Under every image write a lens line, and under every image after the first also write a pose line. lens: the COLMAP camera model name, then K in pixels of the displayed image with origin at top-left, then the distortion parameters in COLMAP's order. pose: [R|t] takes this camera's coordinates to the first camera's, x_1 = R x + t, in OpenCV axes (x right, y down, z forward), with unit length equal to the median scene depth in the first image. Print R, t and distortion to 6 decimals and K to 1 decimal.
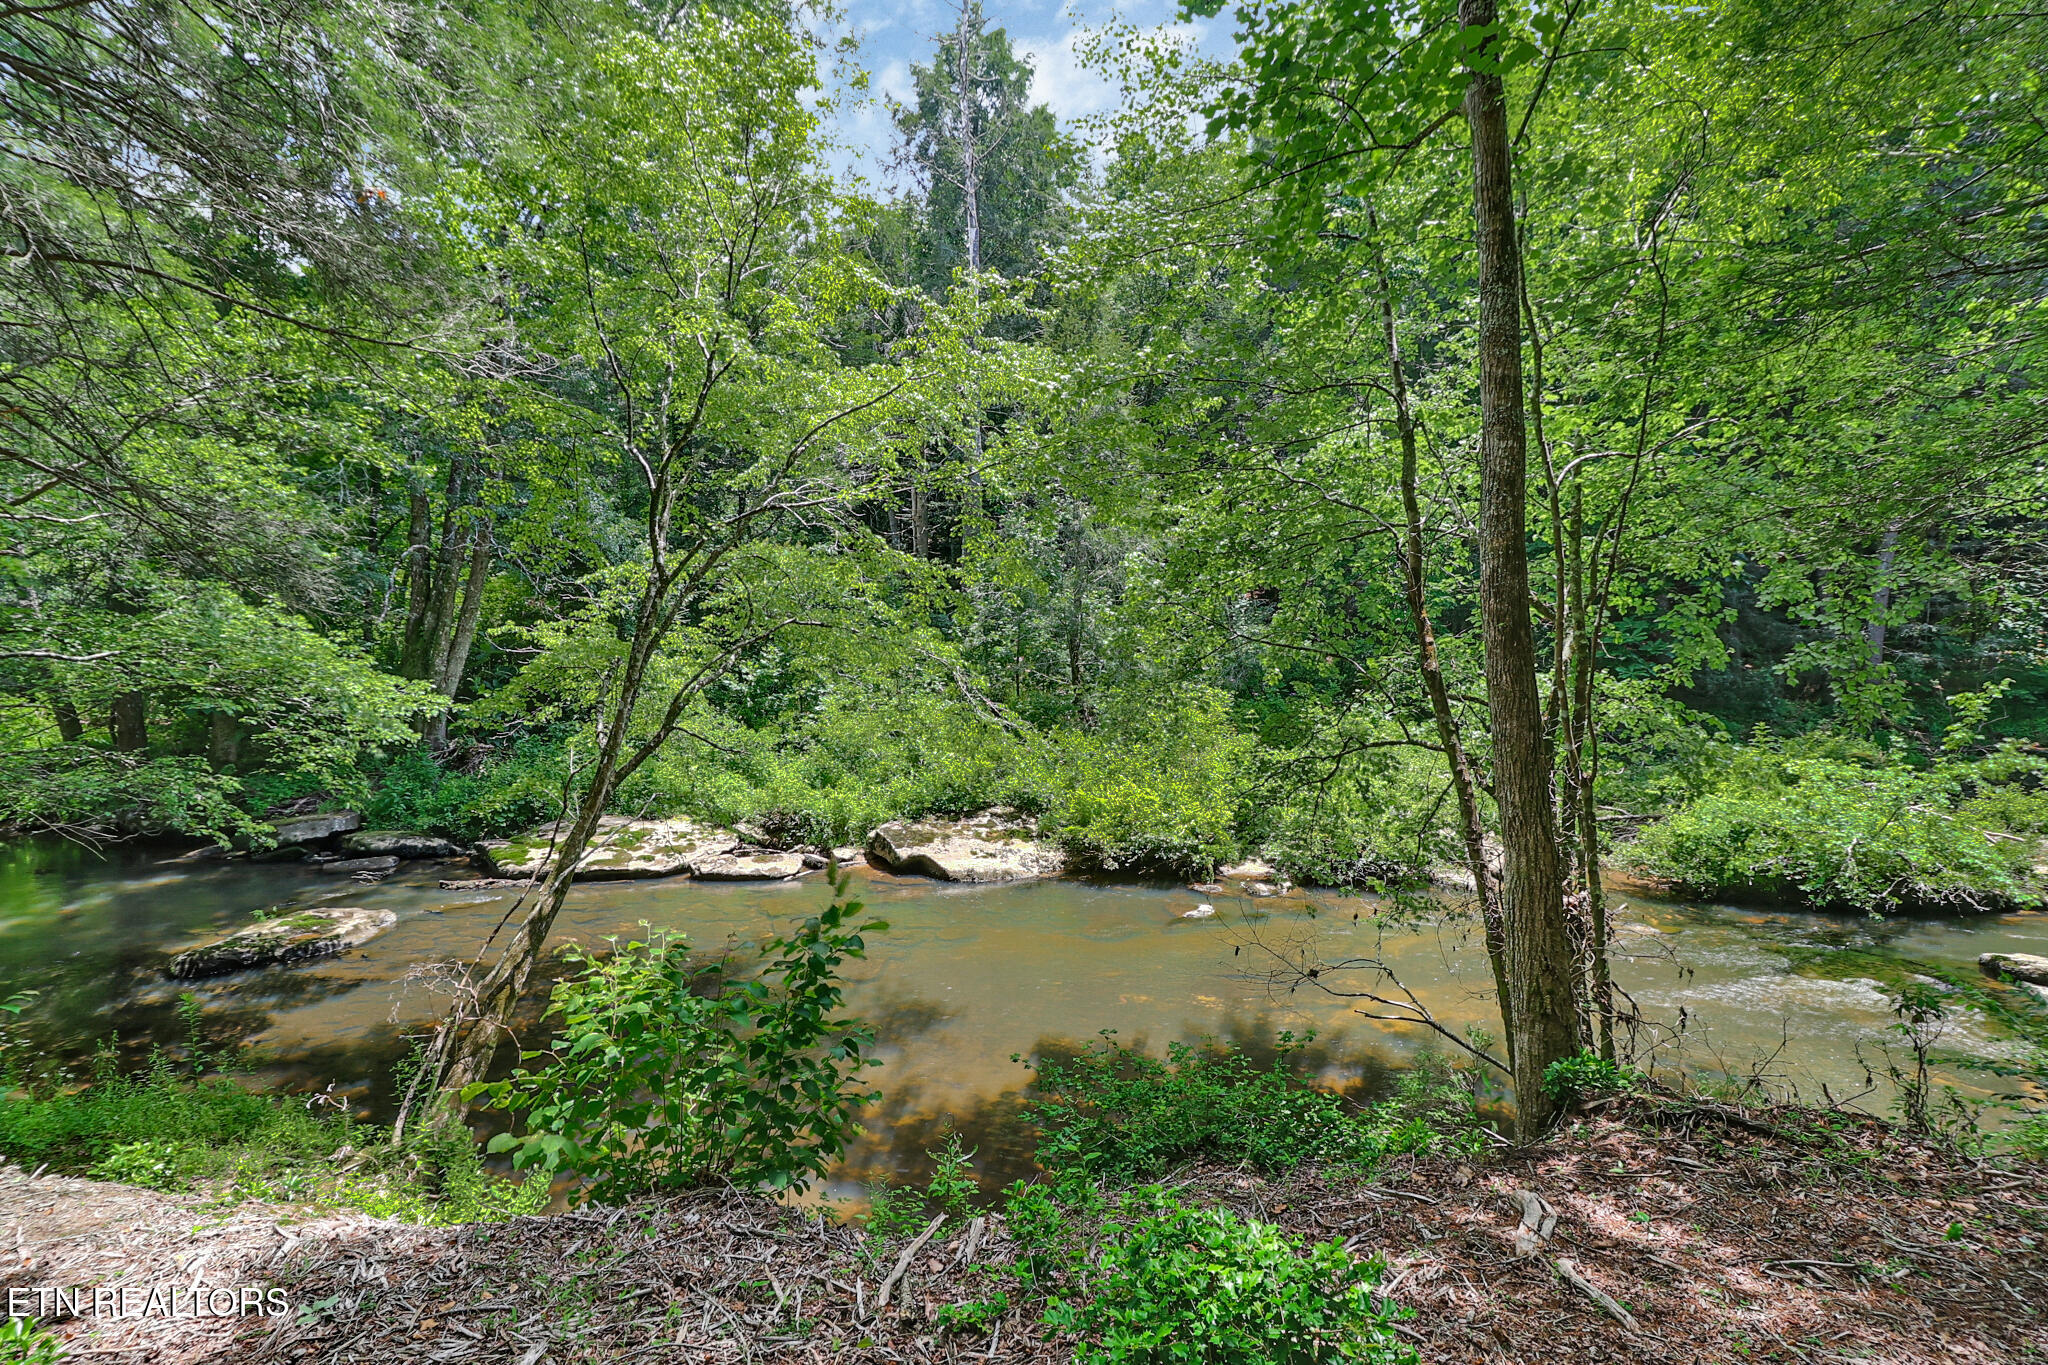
lens RADIAL K [[962.1, 0, 1019.0], [0, 962.1, 682.9], [0, 0, 1]] dist [-0.037947, -0.001161]
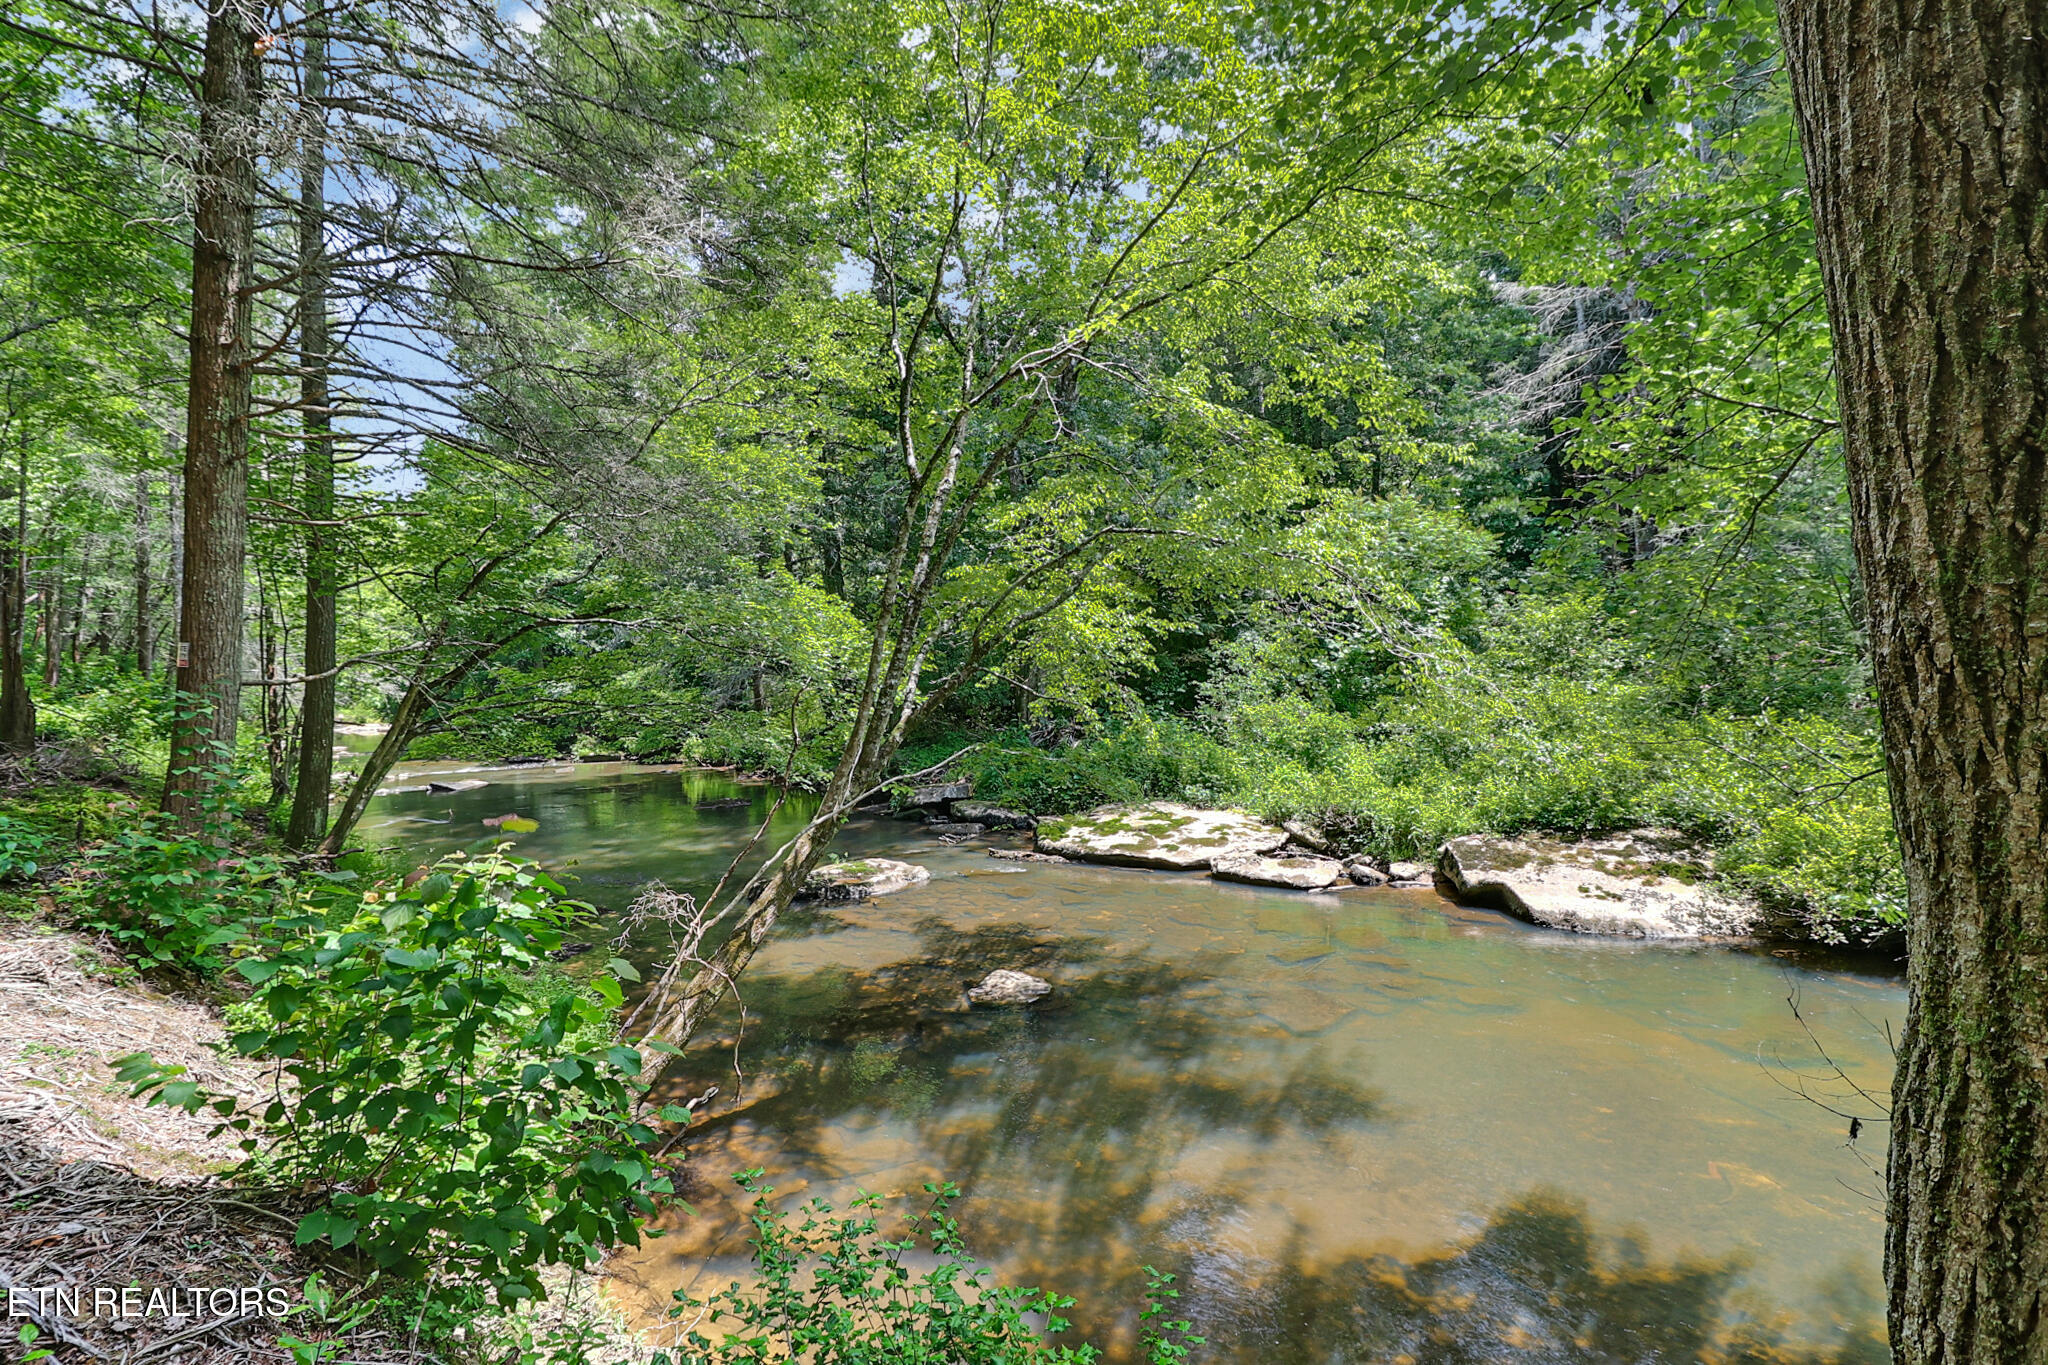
lens RADIAL K [[962.1, 0, 1028.1], [0, 962.1, 689.7], [0, 0, 1]] dist [-0.037947, -0.001161]
pose [[0.715268, -0.010403, -0.698772, 0.138644], [-0.000017, 0.999889, -0.014903, 0.046128], [0.698850, 0.010671, 0.715189, 0.247579]]
